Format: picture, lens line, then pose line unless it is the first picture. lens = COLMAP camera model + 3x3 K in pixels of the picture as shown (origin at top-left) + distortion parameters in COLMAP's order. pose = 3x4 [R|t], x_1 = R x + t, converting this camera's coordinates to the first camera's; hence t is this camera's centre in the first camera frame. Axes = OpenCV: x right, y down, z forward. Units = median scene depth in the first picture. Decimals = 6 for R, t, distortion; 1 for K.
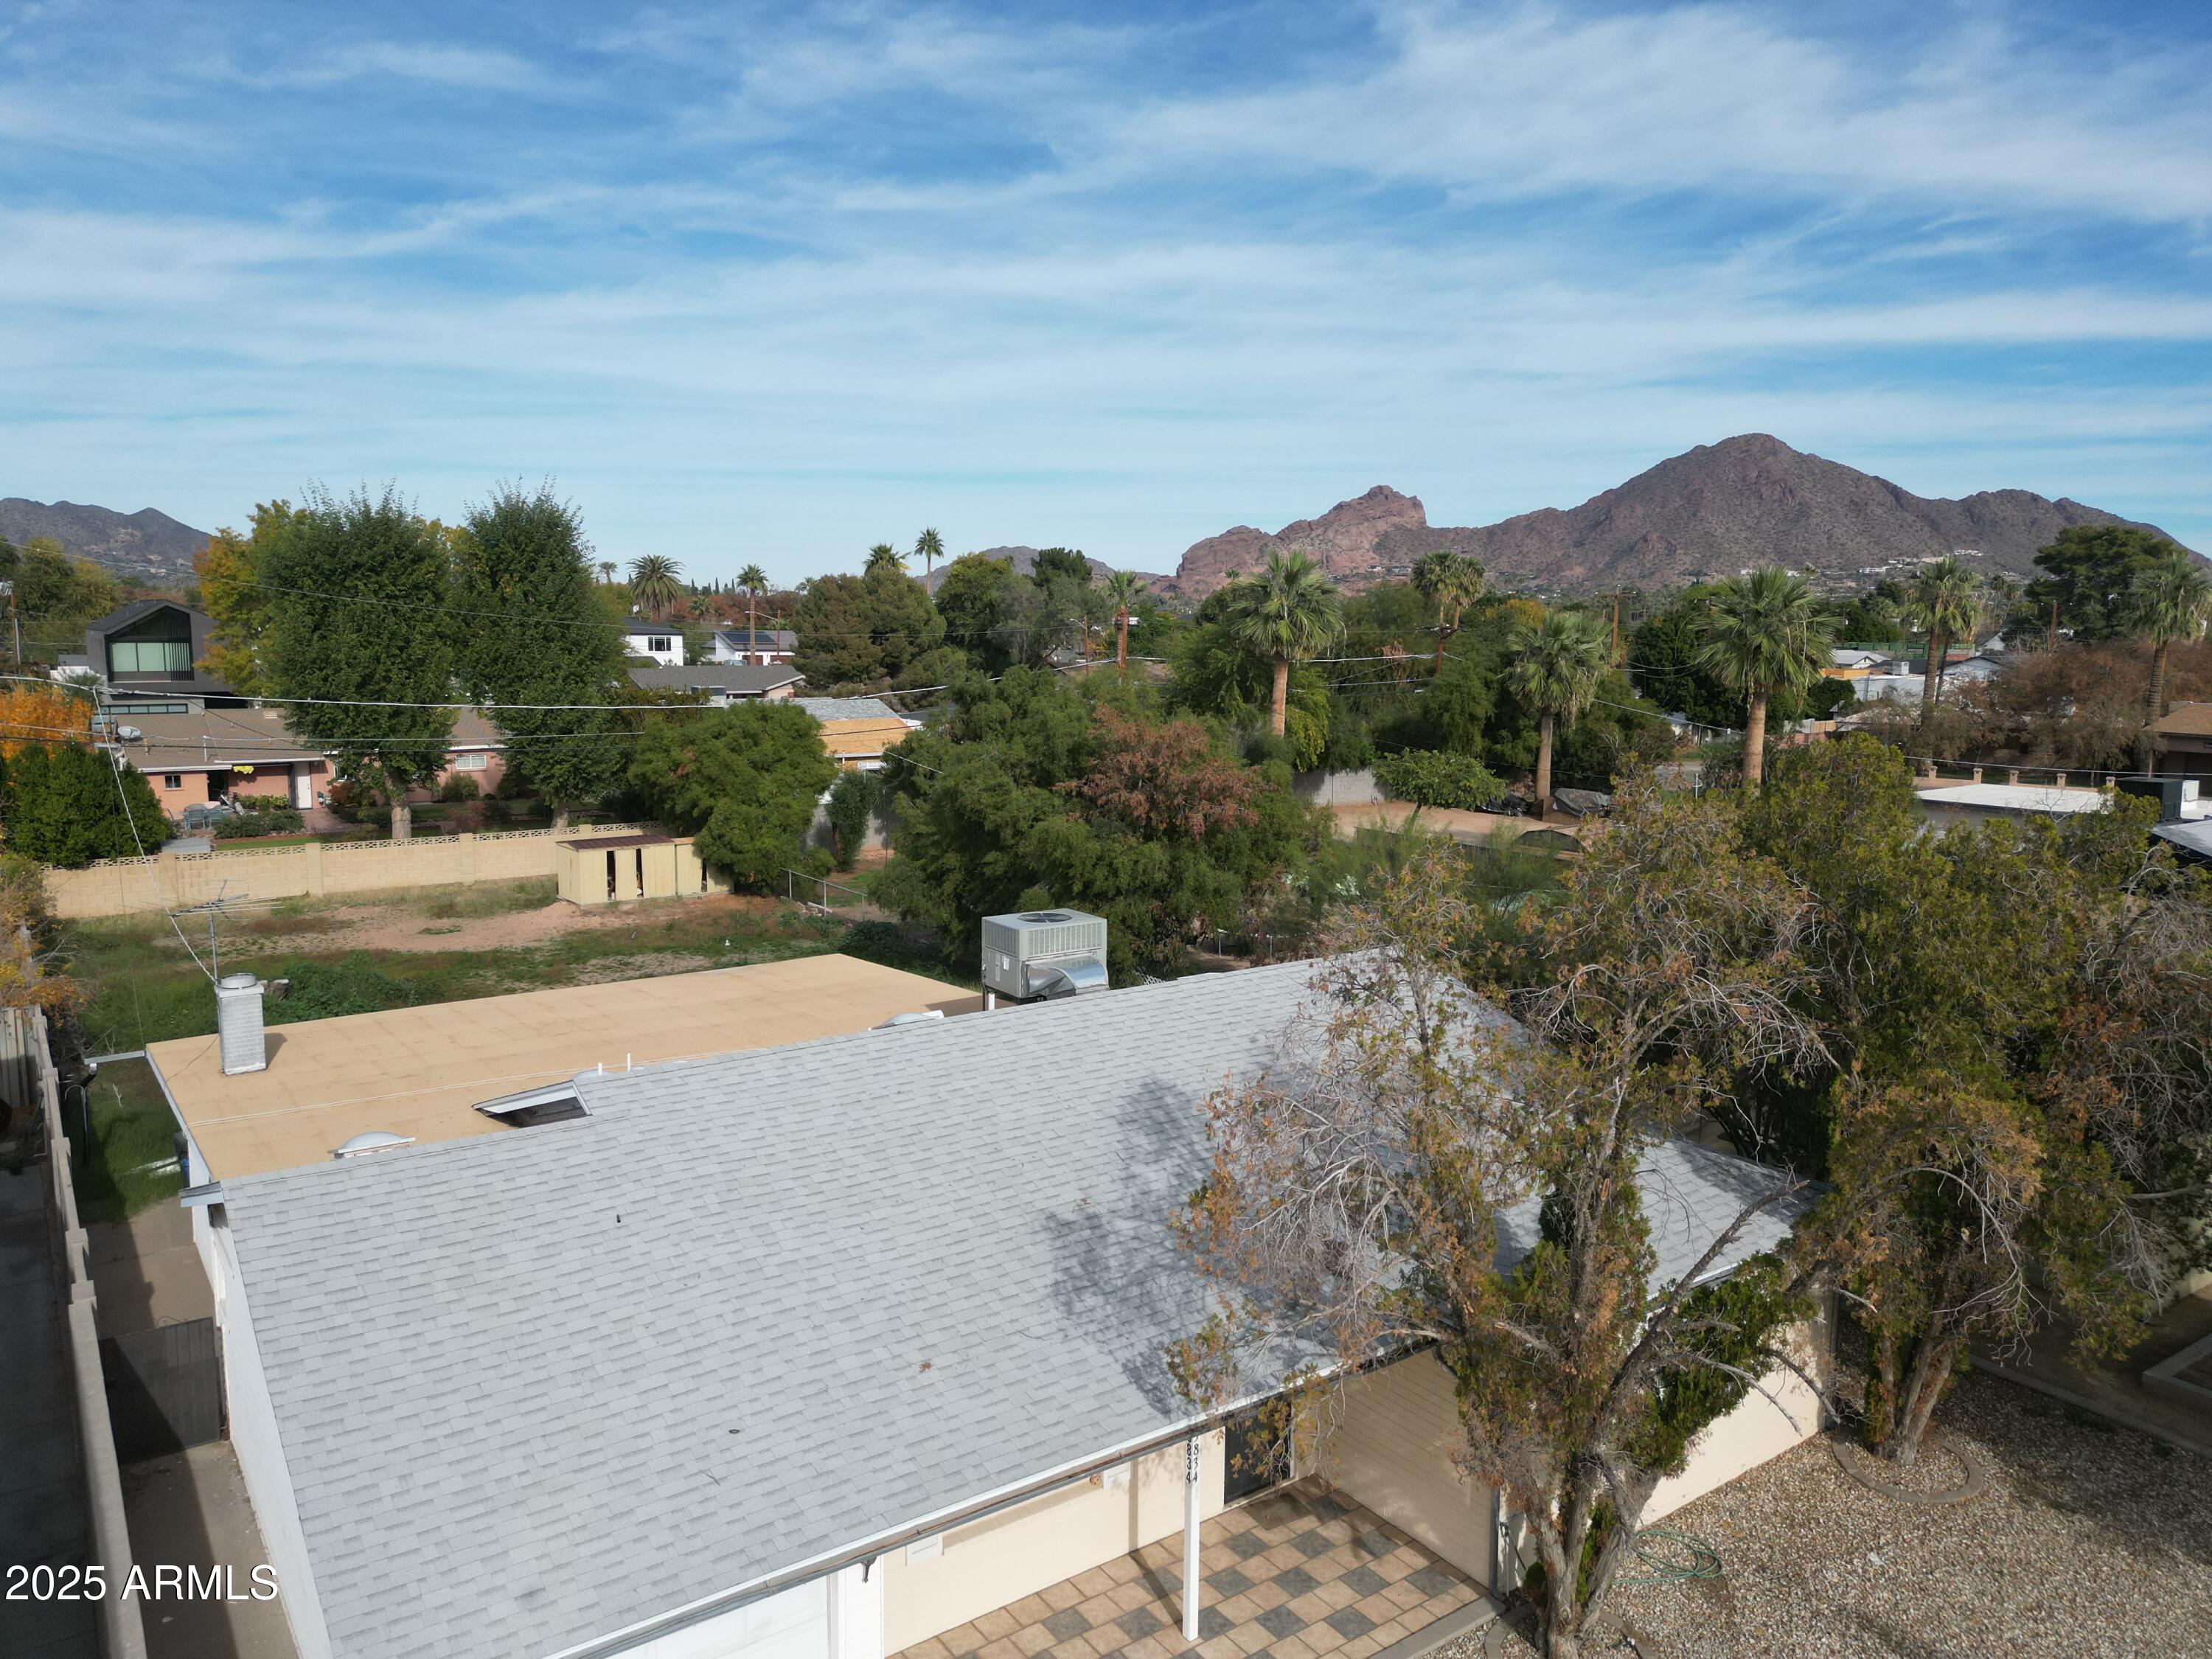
lens RADIAL K [[1550.9, 0, 1094.5], [0, 1550.9, 830.6], [0, 0, 1]] dist [0.071865, -0.066356]
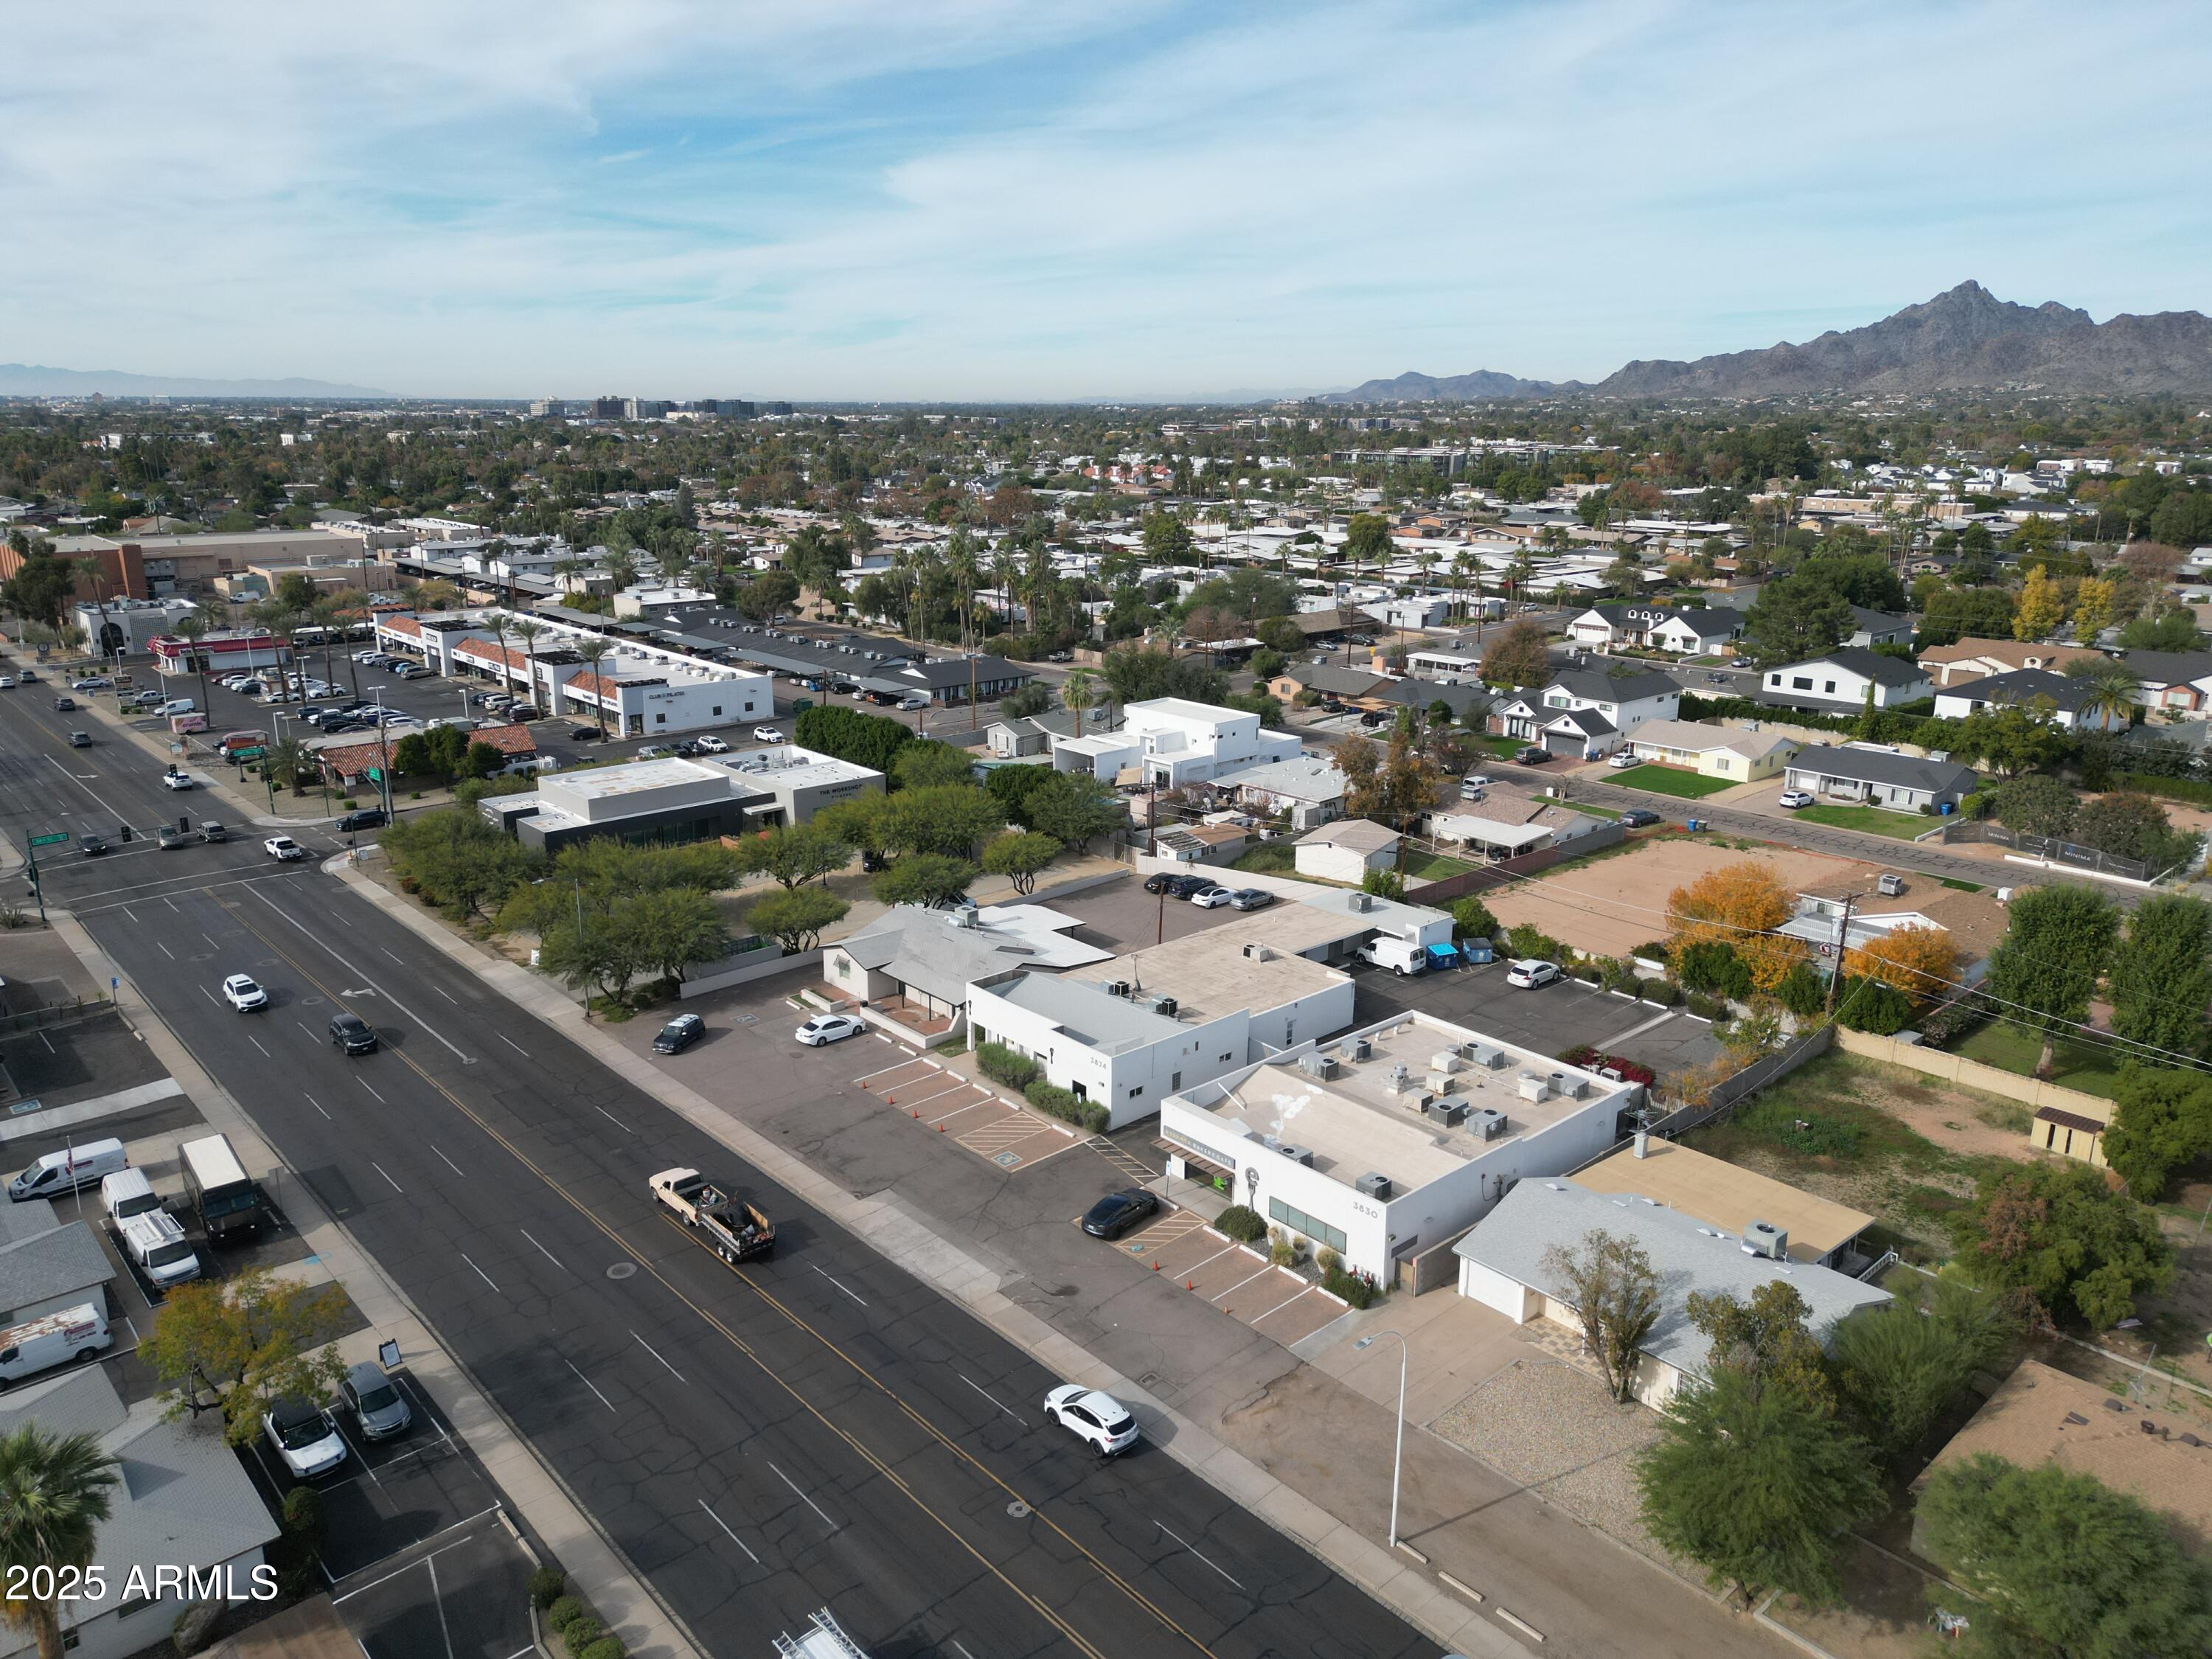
lens RADIAL K [[1550.9, 0, 1094.1], [0, 1550.9, 818.4], [0, 0, 1]] dist [0.071865, -0.066356]
pose [[0.115714, 0.248765, -0.961627, 0.581009], [-0.134295, 0.963159, 0.233001, -0.284000], [0.984162, 0.102180, 0.144859, -0.194699]]
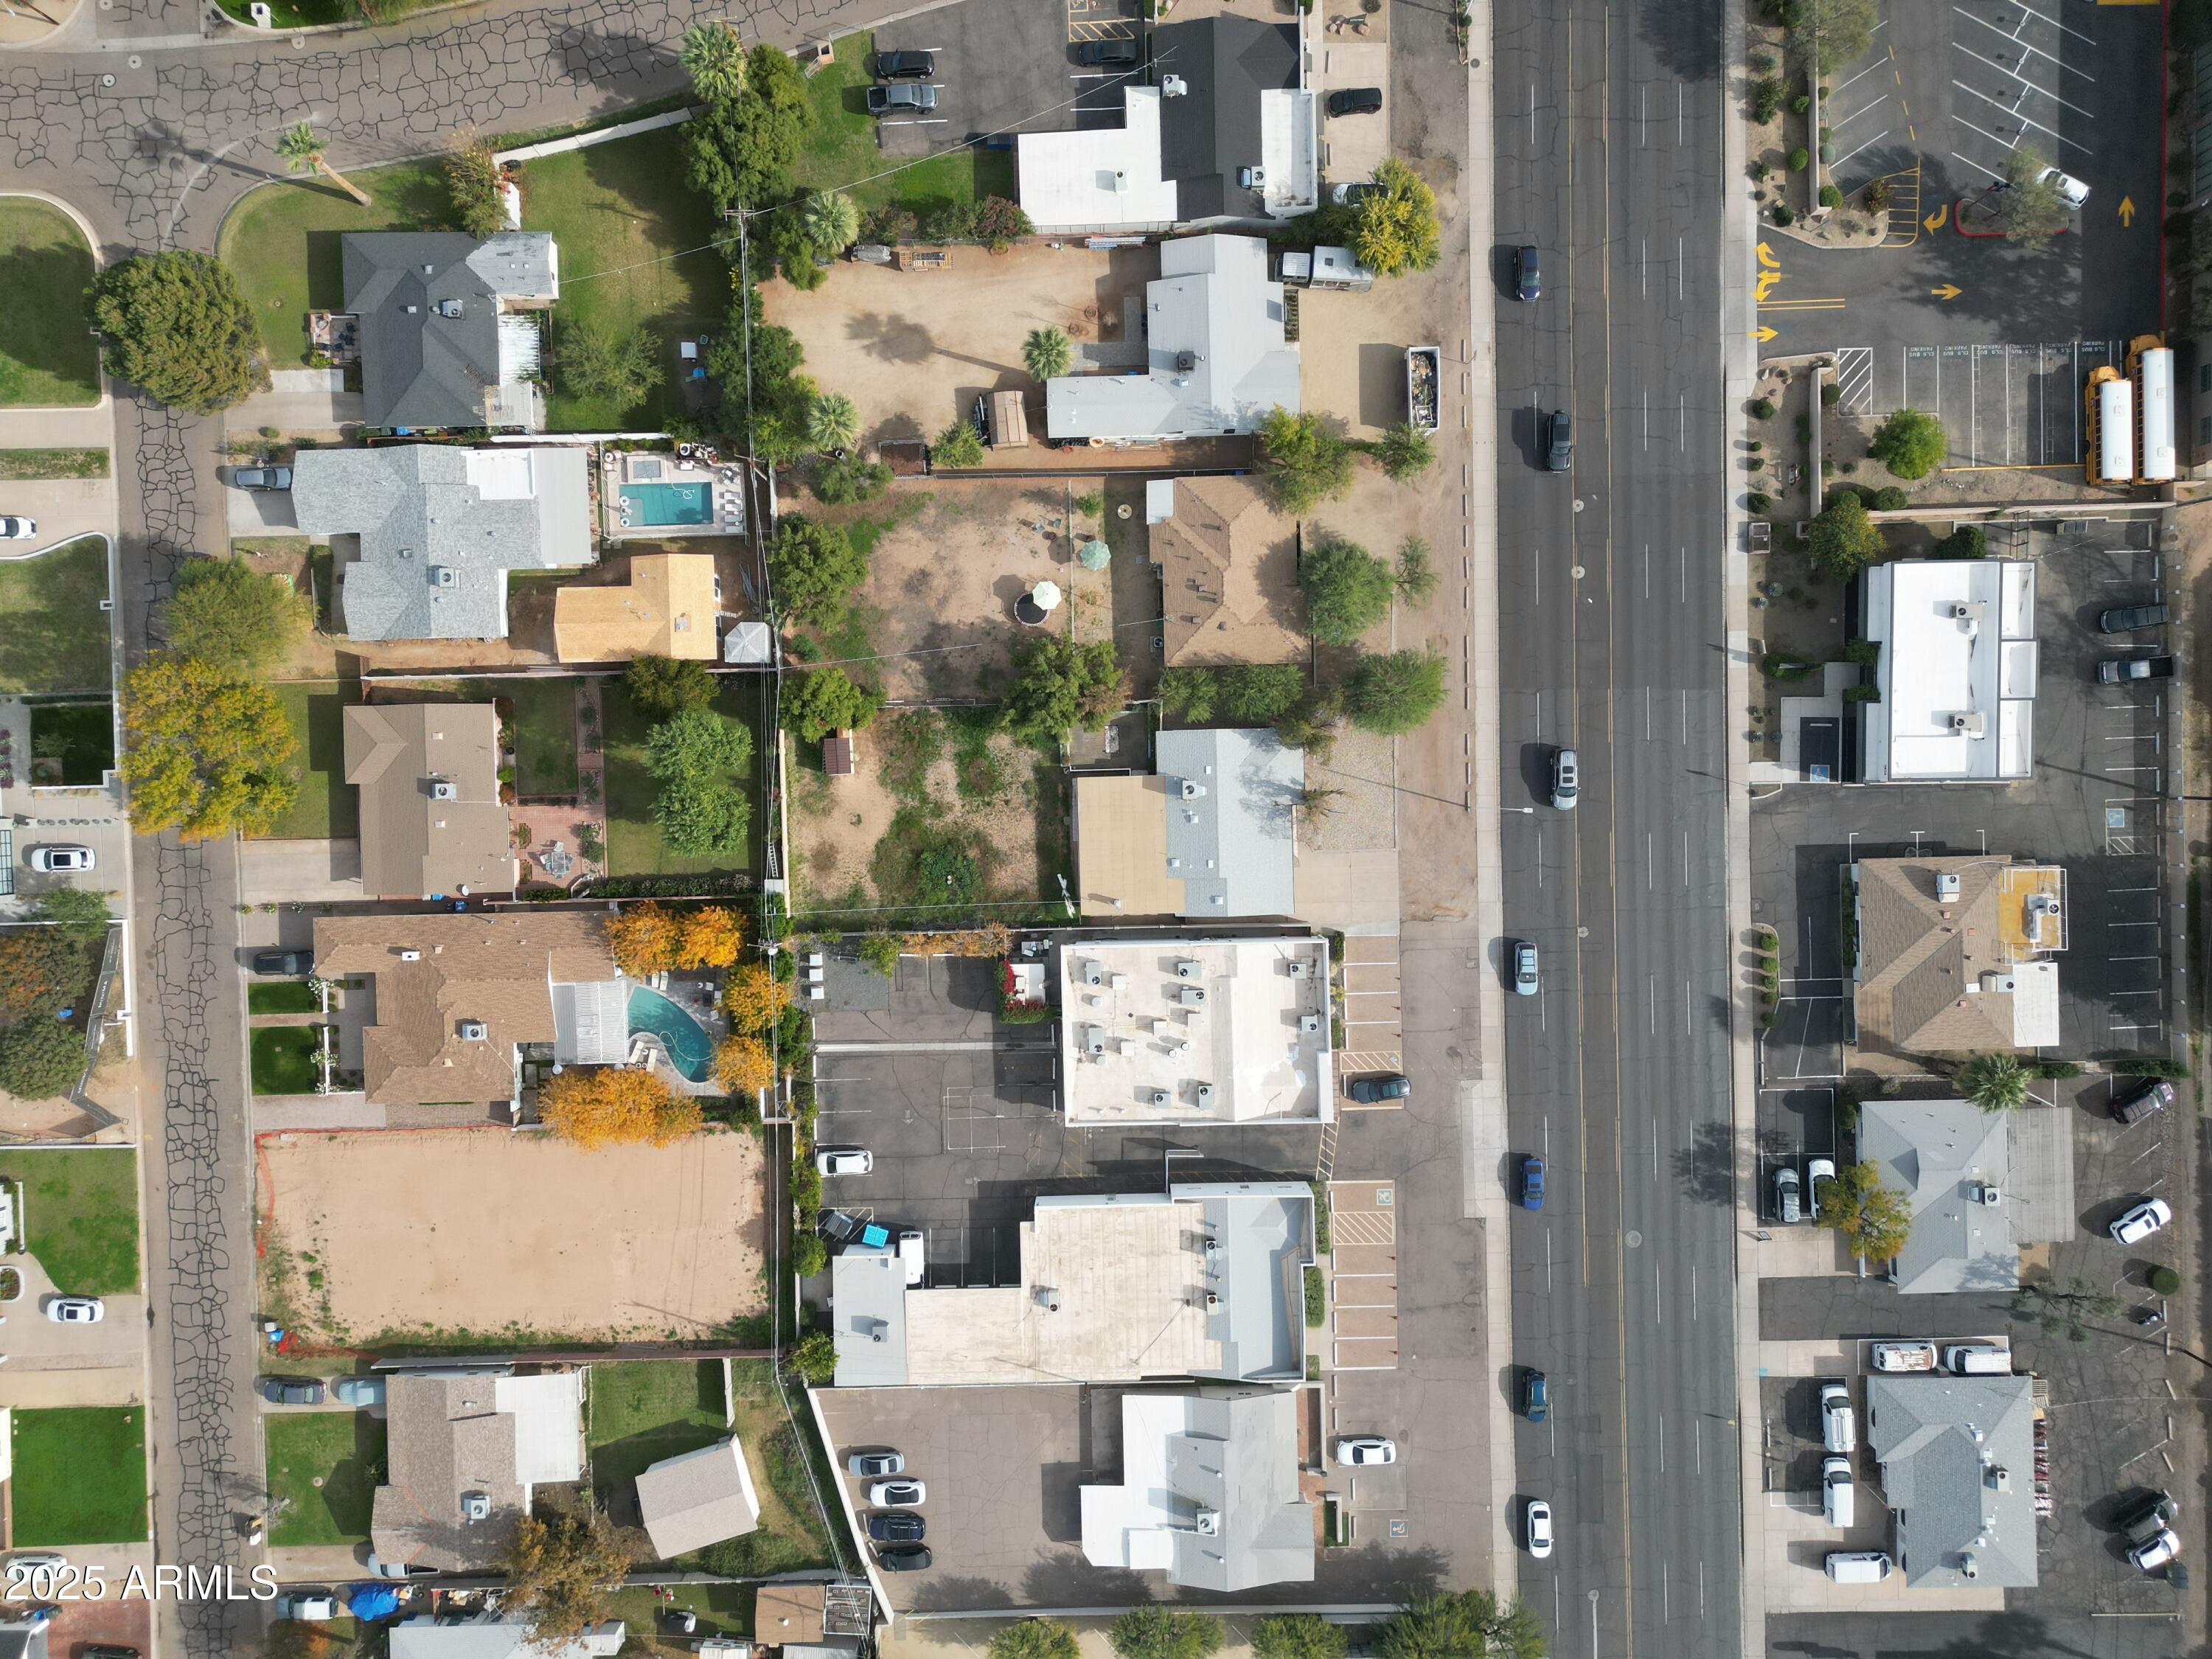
lens RADIAL K [[1550.9, 0, 1097.6], [0, 1550.9, 820.4], [0, 0, 1]] dist [0.071865, -0.066356]
pose [[0.557175, -0.830007, -0.025368, -0.037586], [0.117924, 0.048847, 0.991820, -1.225936], [-0.821979, -0.555609, 0.125095, 0.108074]]
